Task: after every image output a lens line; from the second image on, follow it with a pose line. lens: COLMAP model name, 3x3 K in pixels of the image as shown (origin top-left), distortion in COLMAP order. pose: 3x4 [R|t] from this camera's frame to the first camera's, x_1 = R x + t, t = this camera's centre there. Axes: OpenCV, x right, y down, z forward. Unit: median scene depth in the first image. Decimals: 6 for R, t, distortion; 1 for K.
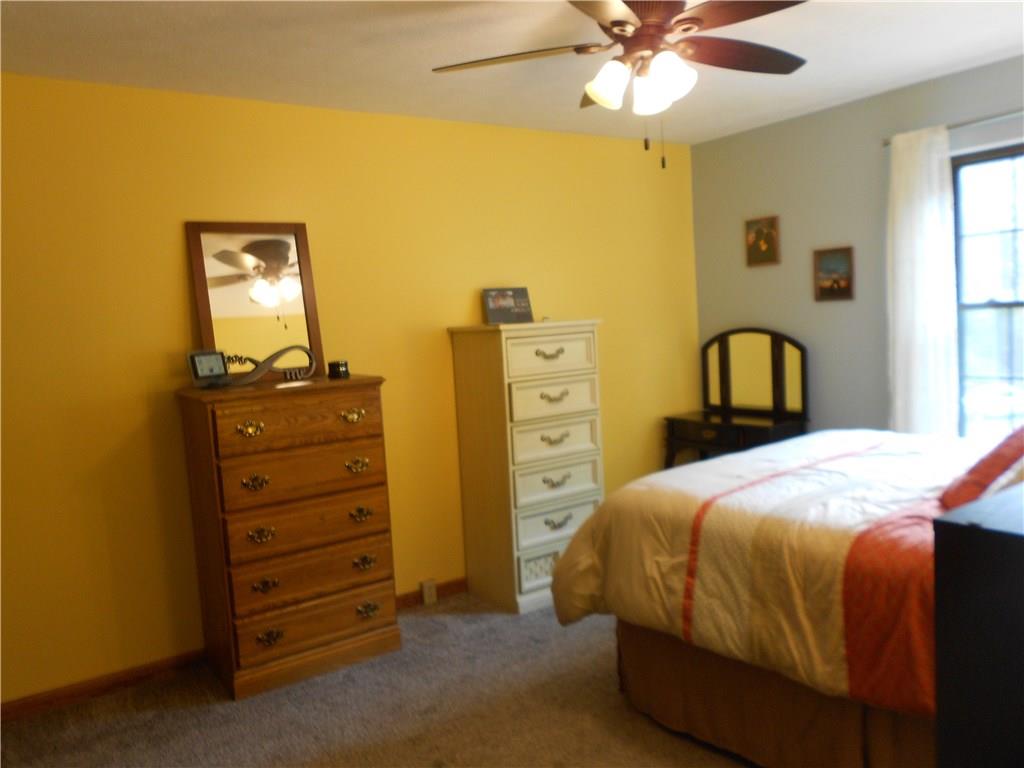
lens RADIAL K [[804.7, 0, 512.0], [0, 804.7, 384.0], [0, 0, 1]] dist [0.037433, -0.001573]
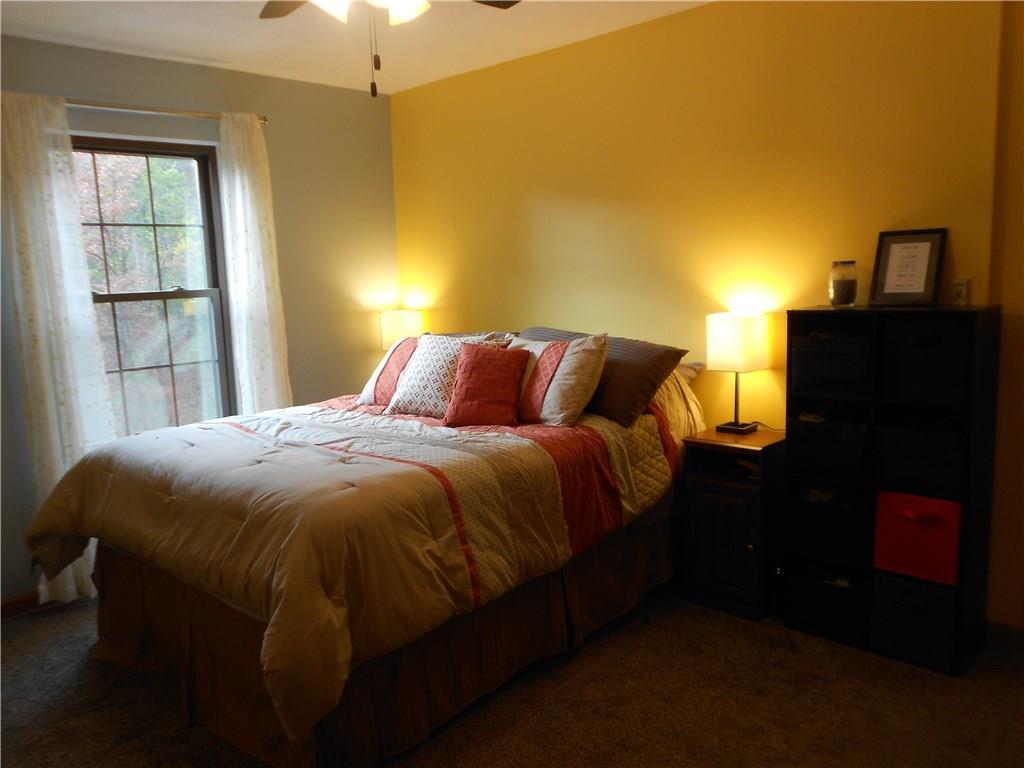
lens RADIAL K [[804.7, 0, 512.0], [0, 804.7, 384.0], [0, 0, 1]] dist [0.037433, -0.001573]
pose [[-0.189663, -0.067923, 0.979497, -0.724609], [0.131878, 0.986802, 0.093965, -0.032909], [-0.972952, 0.146996, -0.178202, 1.093699]]
